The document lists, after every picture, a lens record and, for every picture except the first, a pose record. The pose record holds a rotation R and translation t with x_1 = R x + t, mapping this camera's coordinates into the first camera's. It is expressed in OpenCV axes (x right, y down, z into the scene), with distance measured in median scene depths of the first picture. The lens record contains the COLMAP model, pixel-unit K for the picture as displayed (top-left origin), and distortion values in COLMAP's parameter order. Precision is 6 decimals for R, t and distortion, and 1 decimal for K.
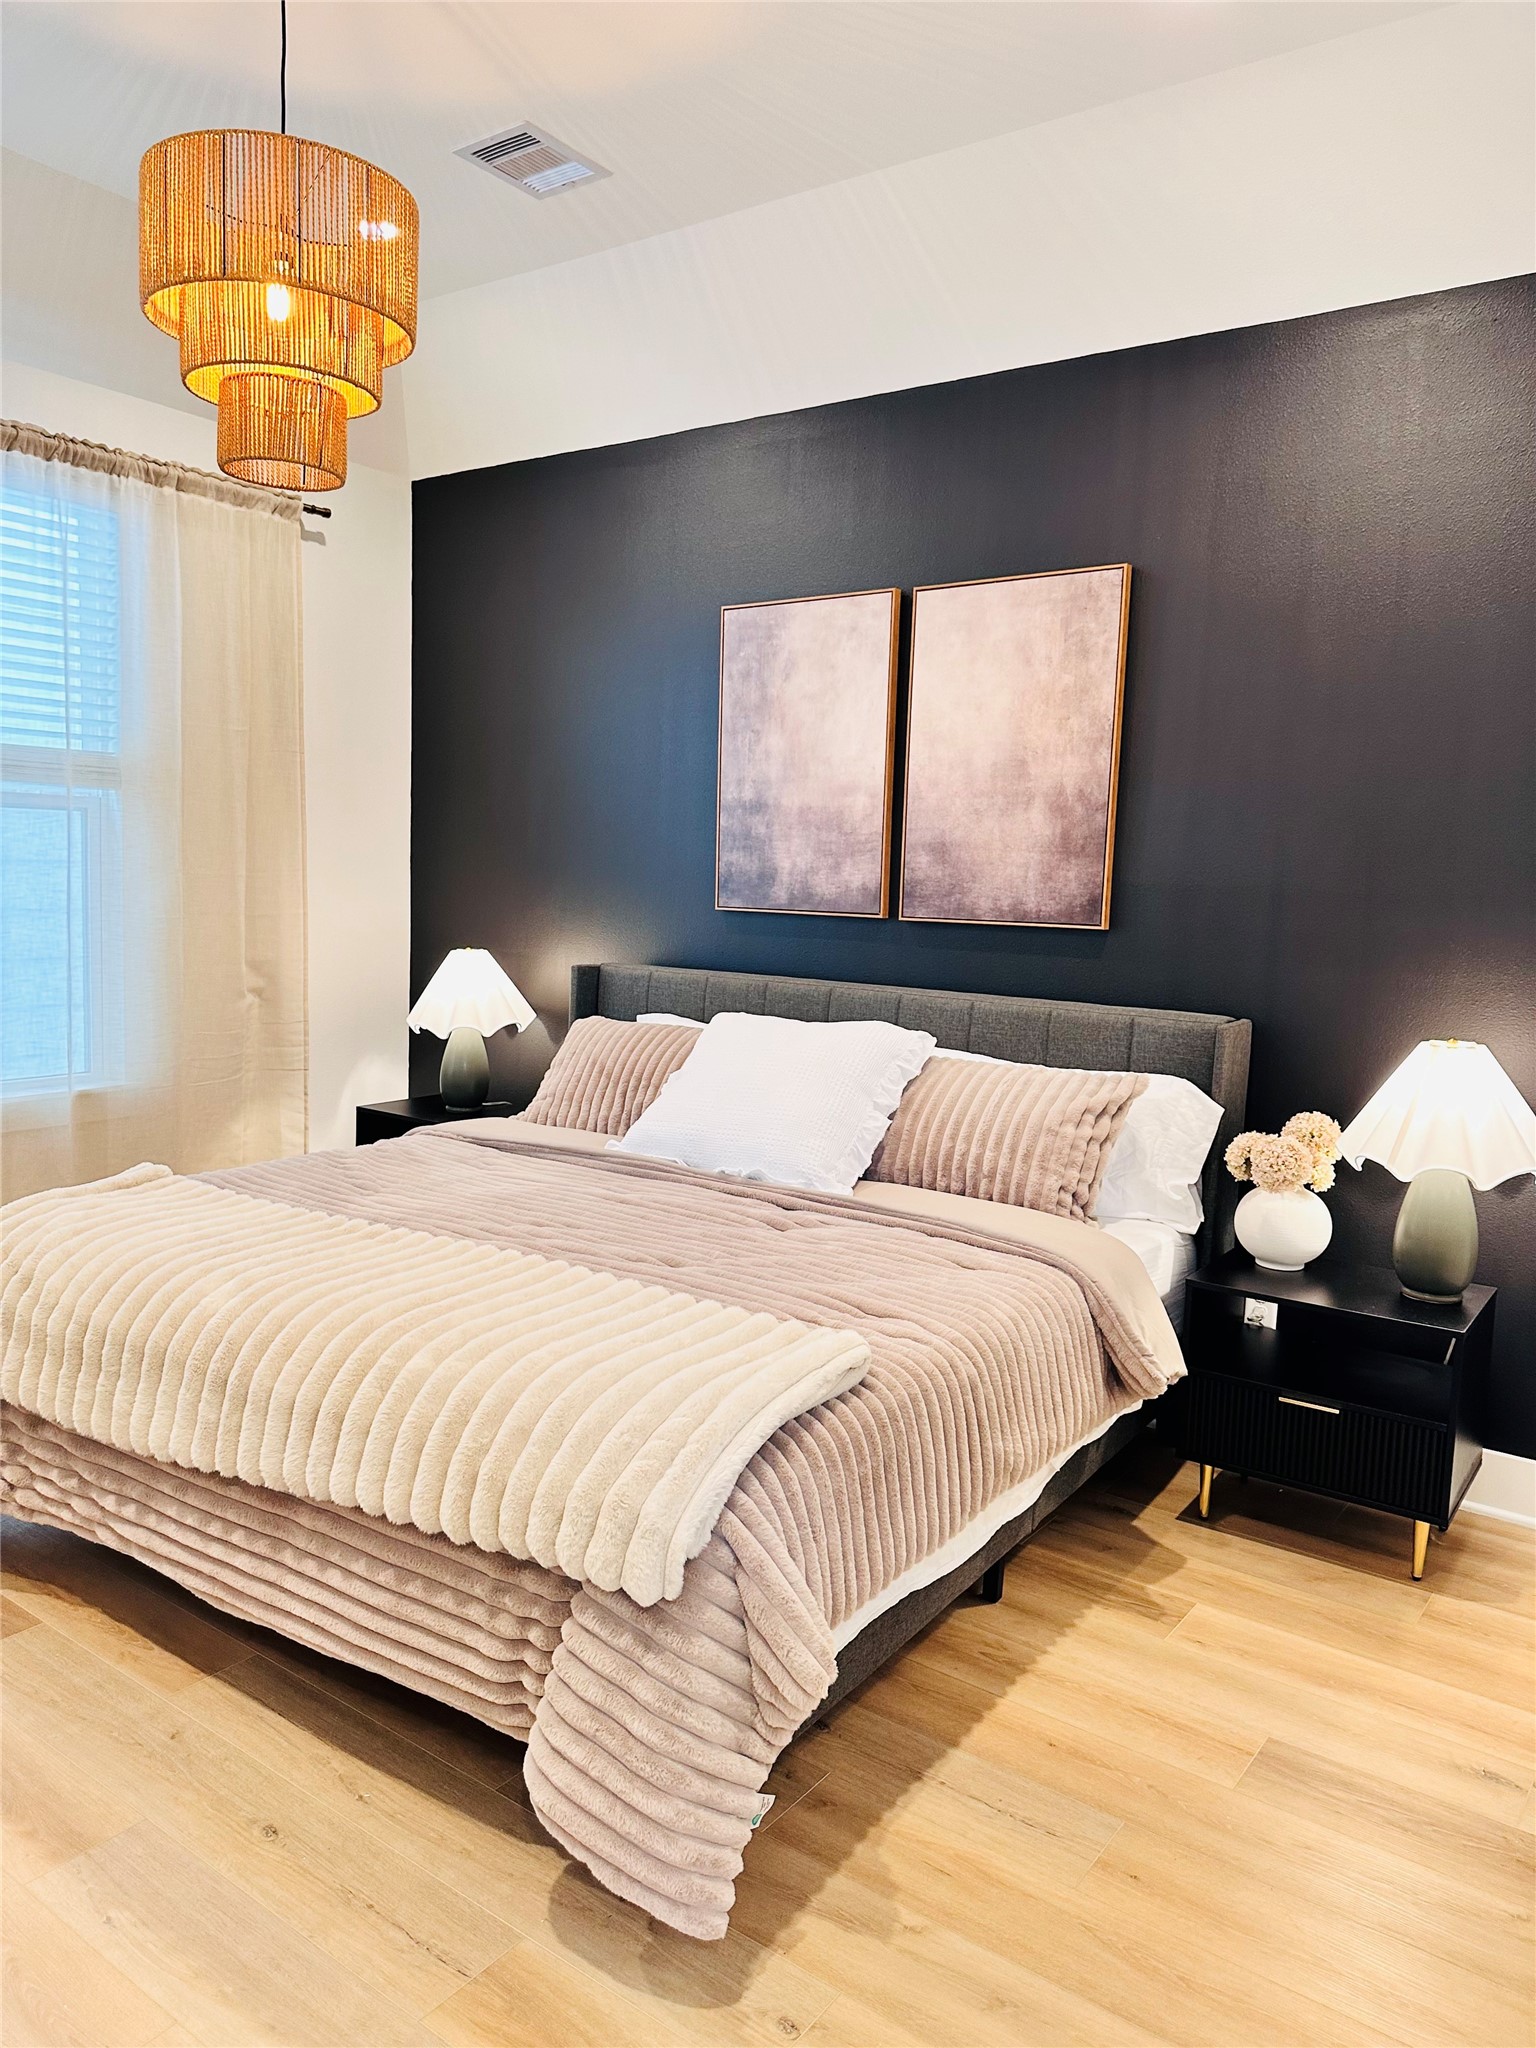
lens RADIAL K [[1434.7, 0, 773.7], [0, 1434.7, 1030.6], [0, 0, 1]] dist [0.109026, -0.155860]
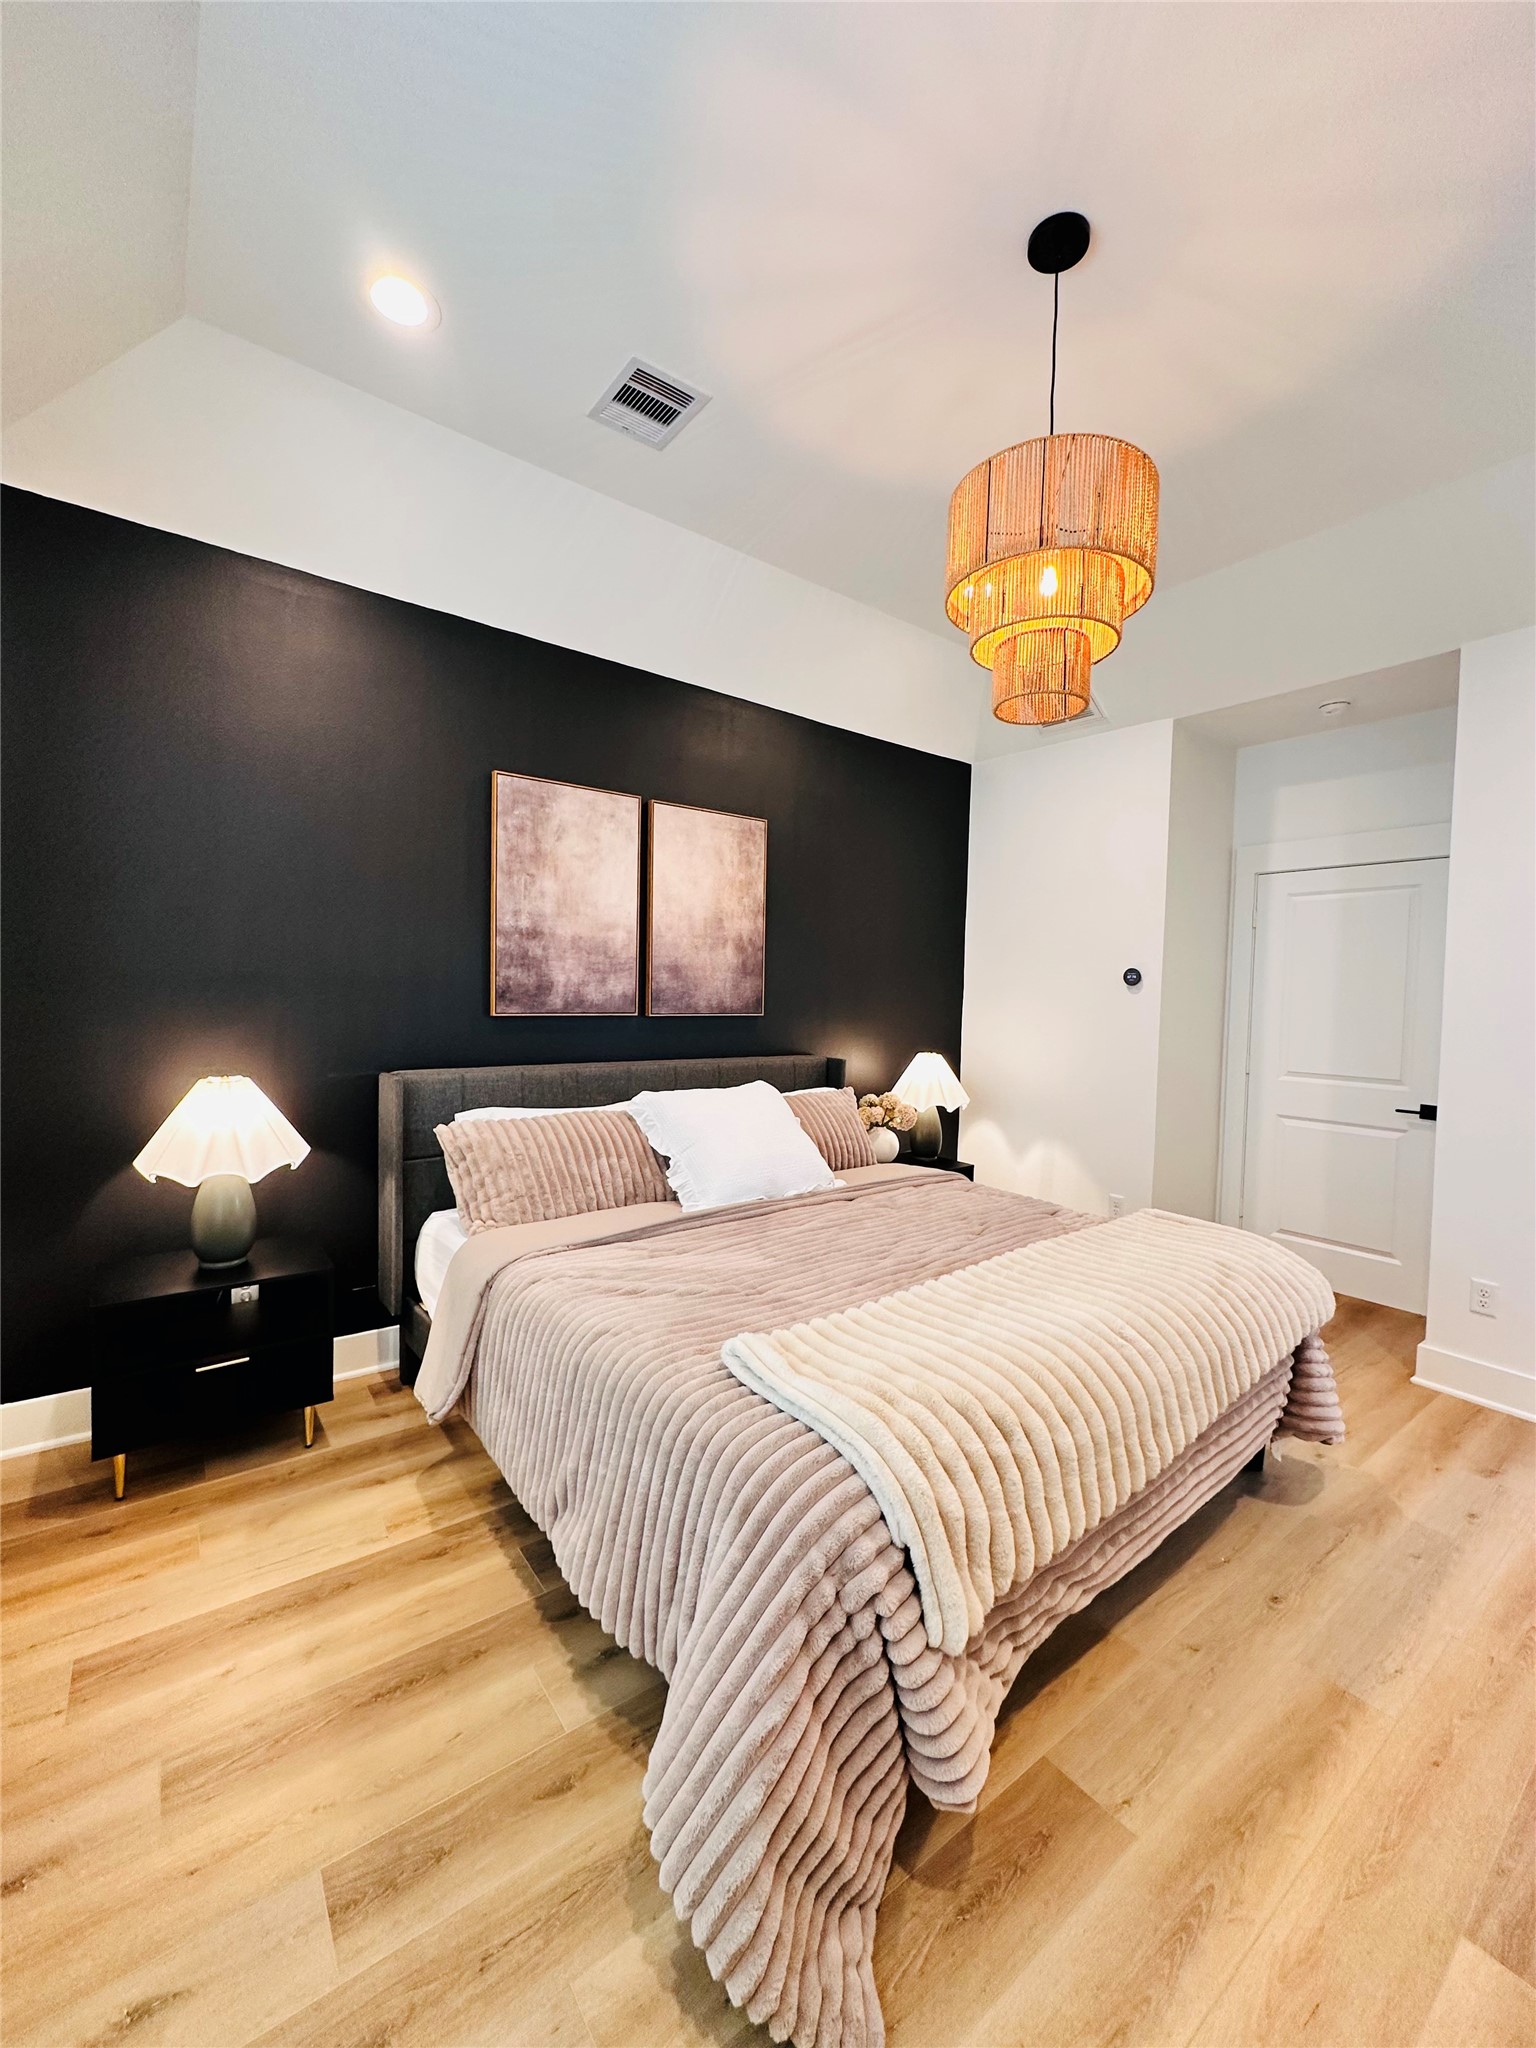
lens RADIAL K [[817.0, 0, 773.8], [0, 817.0, 1024.1], [0, 0, 1]] dist [-0.002314, 0.000913]
pose [[0.281148, -0.049466, 0.958389, -0.675350], [0.108726, 0.993882, 0.019403, -0.070241], [-0.953485, 0.098747, 0.284806, 0.627973]]
